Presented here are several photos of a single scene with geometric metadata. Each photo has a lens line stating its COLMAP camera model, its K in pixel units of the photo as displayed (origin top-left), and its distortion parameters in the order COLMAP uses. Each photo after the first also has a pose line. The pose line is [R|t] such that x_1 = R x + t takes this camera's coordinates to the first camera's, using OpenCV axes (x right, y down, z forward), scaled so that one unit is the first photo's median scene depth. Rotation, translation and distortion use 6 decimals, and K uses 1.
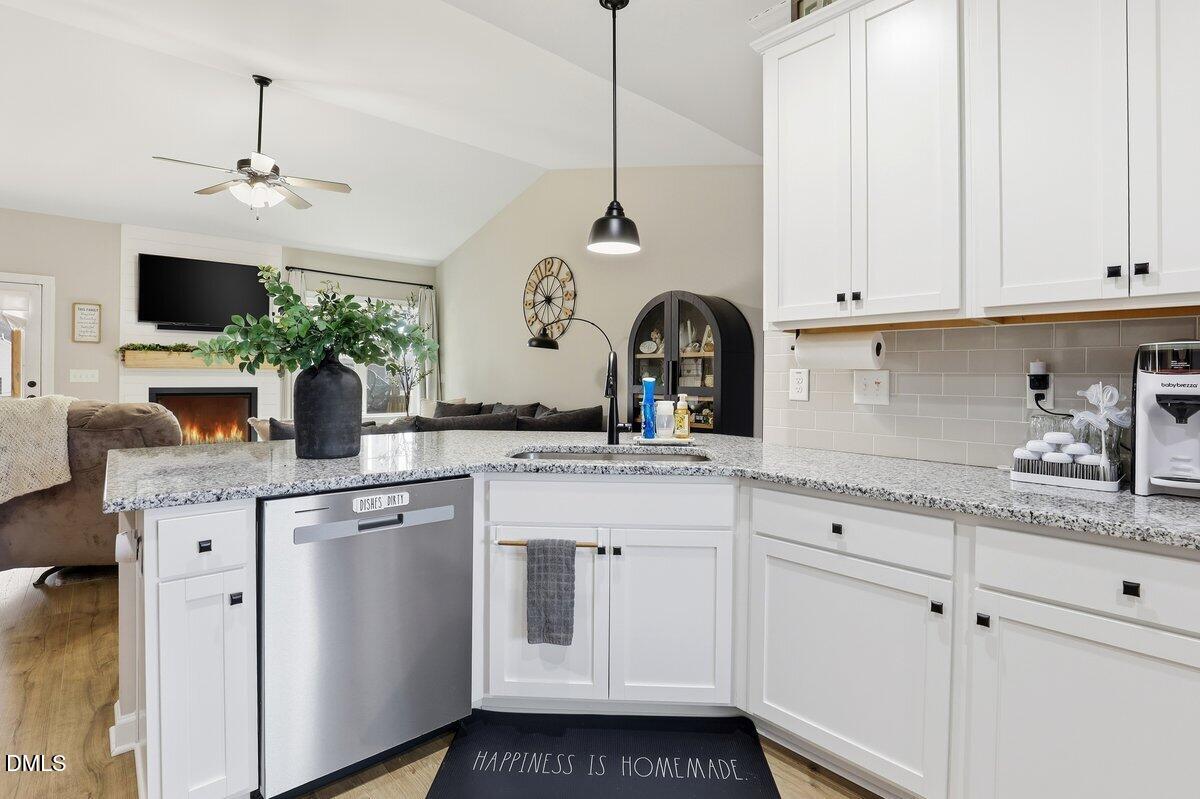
lens RADIAL K [[559.7, 0, 597.5], [0, 559.7, 377.1], [0, 0, 1]] dist [-0.024639, 0.000389]
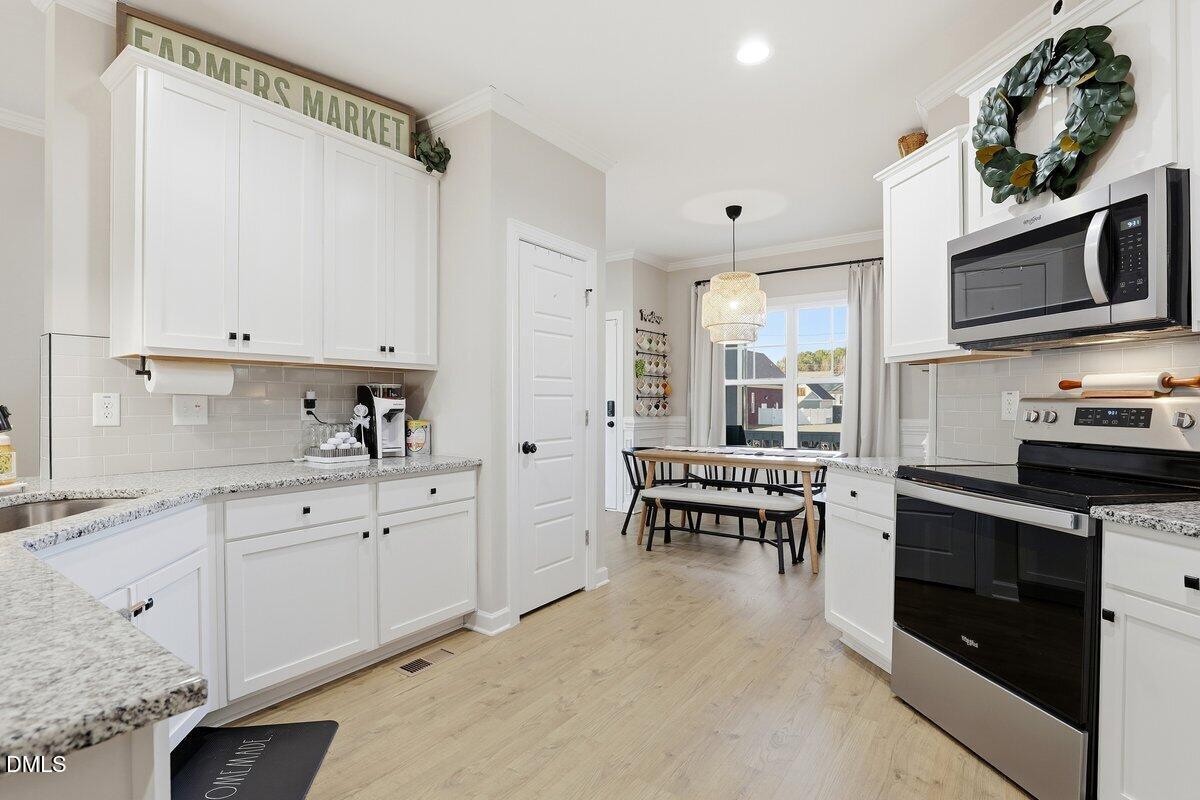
lens RADIAL K [[580.2, 0, 585.6], [0, 580.2, 398.8], [0, 0, 1]] dist [-0.000808, 0.000206]
pose [[-0.194668, -0.004984, 0.980857, -1.146009], [-0.005300, 0.999978, 0.004029, -0.018586], [-0.980855, -0.004414, -0.194690, 0.596839]]
